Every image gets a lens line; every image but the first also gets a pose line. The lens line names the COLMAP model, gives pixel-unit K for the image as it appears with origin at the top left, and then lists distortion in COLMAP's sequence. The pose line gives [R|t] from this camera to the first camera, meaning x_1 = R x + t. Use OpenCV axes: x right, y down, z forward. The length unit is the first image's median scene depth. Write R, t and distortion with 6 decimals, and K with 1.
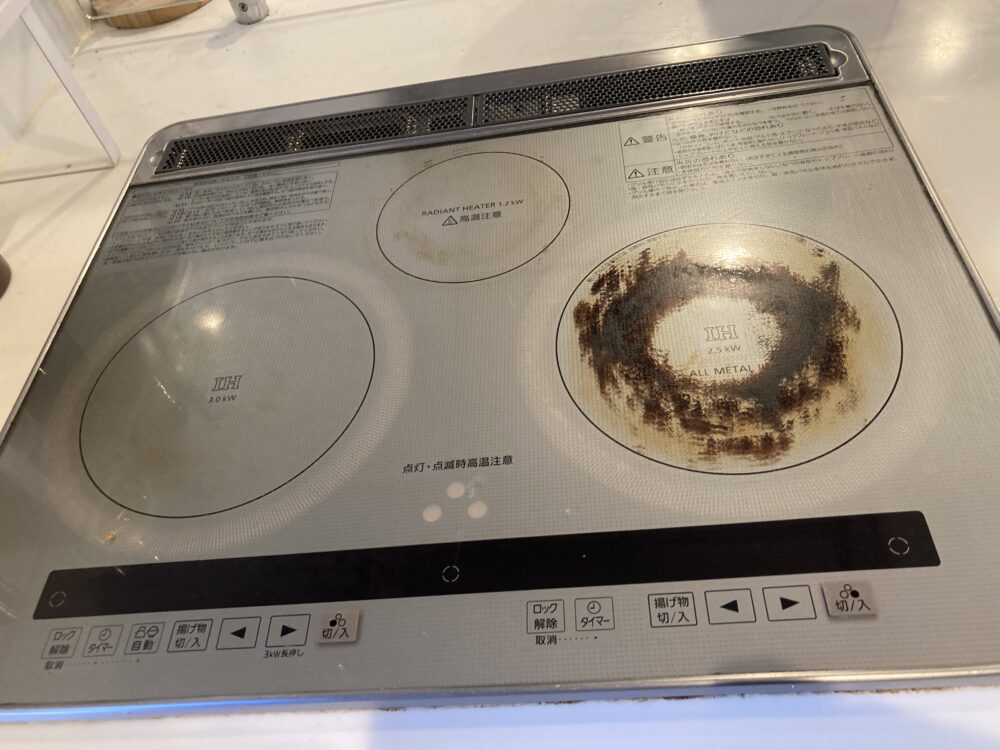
lens RADIAL K [[827.4, 0, 500.0], [0, 827.4, 375.0], [0, 0, 1]] dist [0.025685, 0.011045]
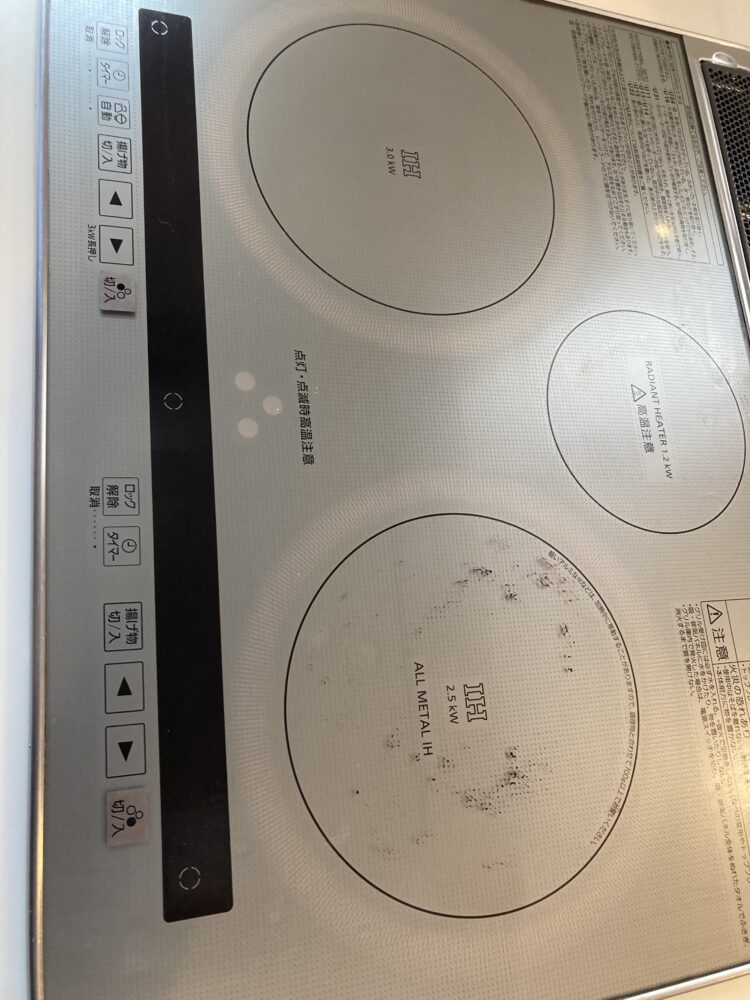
lens RADIAL K [[827.4, 0, 375.0], [0, 827.4, 500.0], [0, 0, 1]] dist [0.025685, 0.011045]
pose [[0.051176, 0.995427, -0.080655, 0.133715], [-0.944452, 0.074491, 0.320096, -0.259712], [0.324641, 0.059793, 0.943946, 0.166177]]
